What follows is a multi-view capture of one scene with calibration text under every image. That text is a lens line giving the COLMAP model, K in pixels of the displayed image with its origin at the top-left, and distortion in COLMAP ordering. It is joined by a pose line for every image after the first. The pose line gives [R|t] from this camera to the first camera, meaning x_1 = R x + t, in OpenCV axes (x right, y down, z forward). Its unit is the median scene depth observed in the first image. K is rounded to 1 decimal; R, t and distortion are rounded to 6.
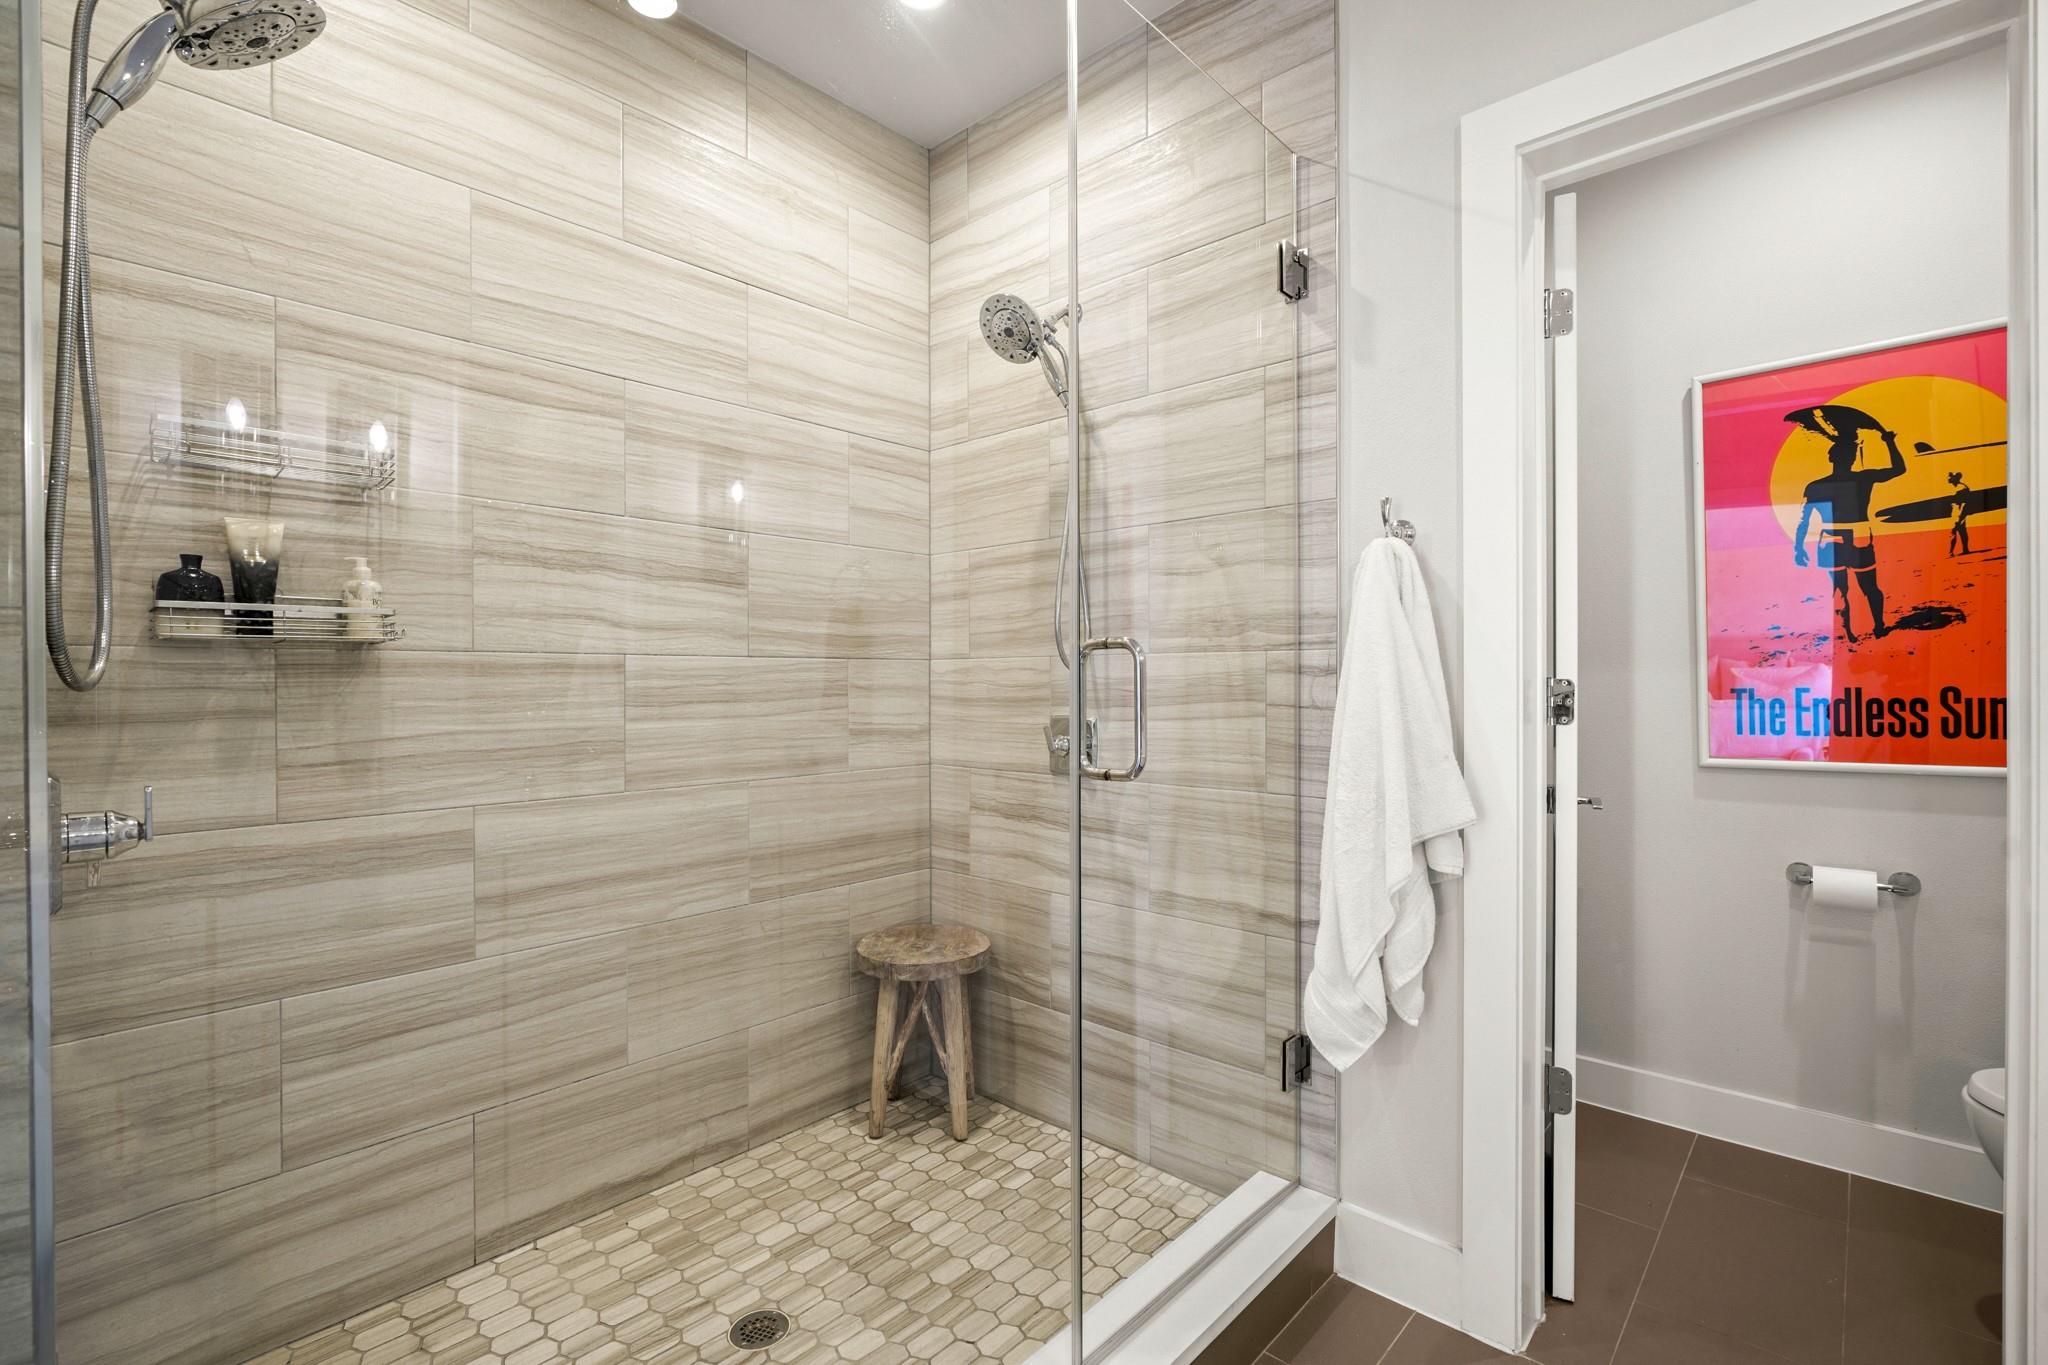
lens RADIAL K [[933.7, 0, 1015.3], [0, 933.7, 687.8], [0, 0, 1]] dist [-0.025045, 0.010129]
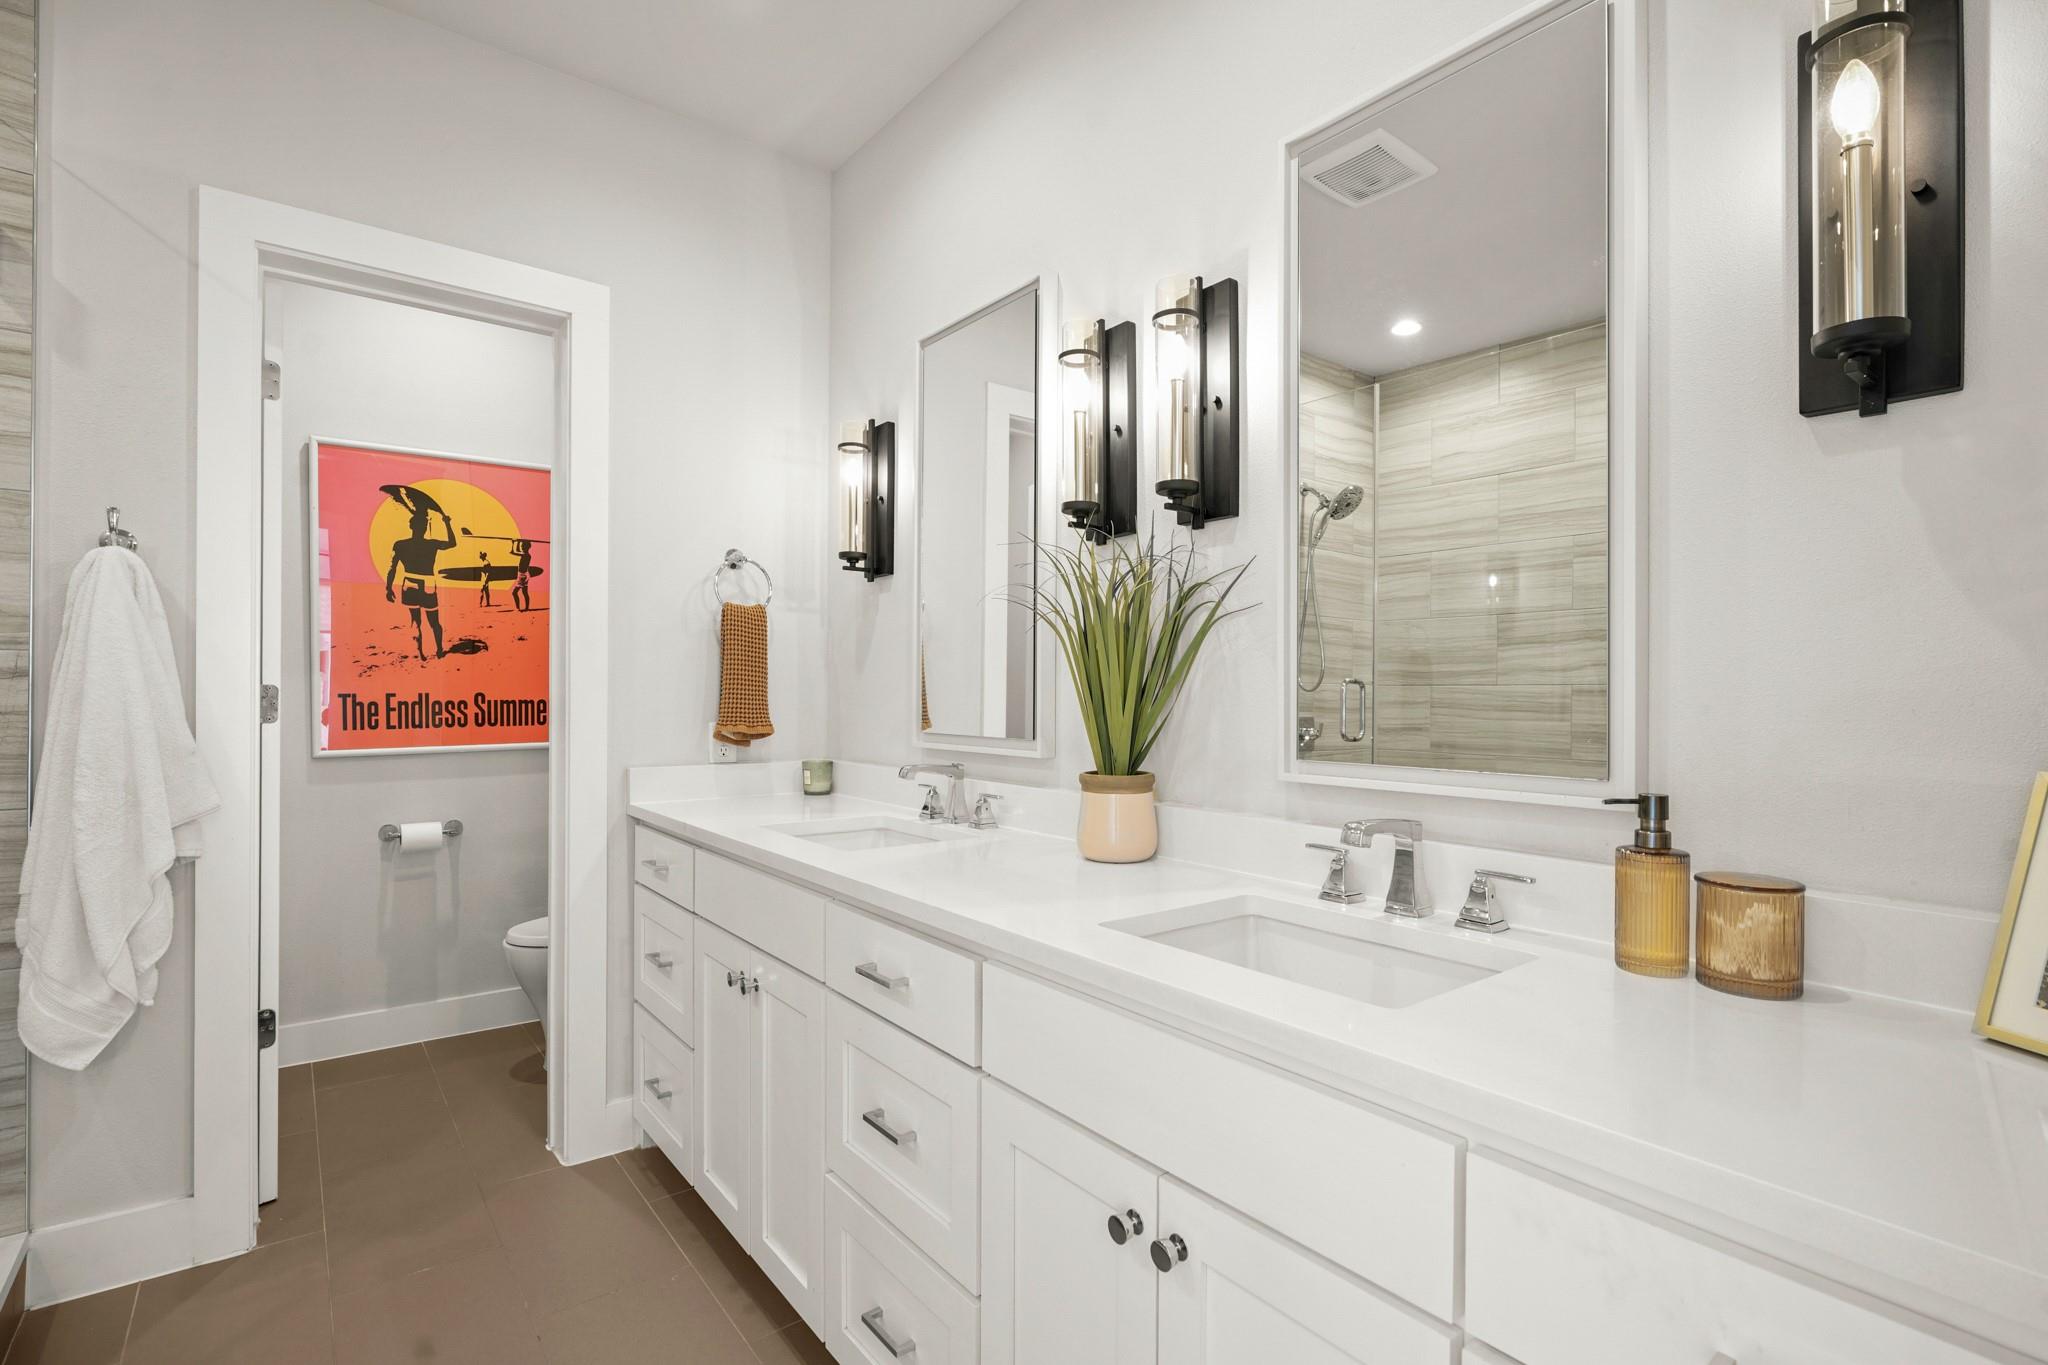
lens RADIAL K [[993.9, 0, 1020.6], [0, 993.9, 688.4], [0, 0, 1]] dist [-0.011769, 0.001439]
pose [[0.174641, 0.008368, 0.984597, -0.414516], [-0.000237, 0.999964, -0.008456, 0.004977], [-0.984632, 0.001244, 0.174637, -0.155023]]
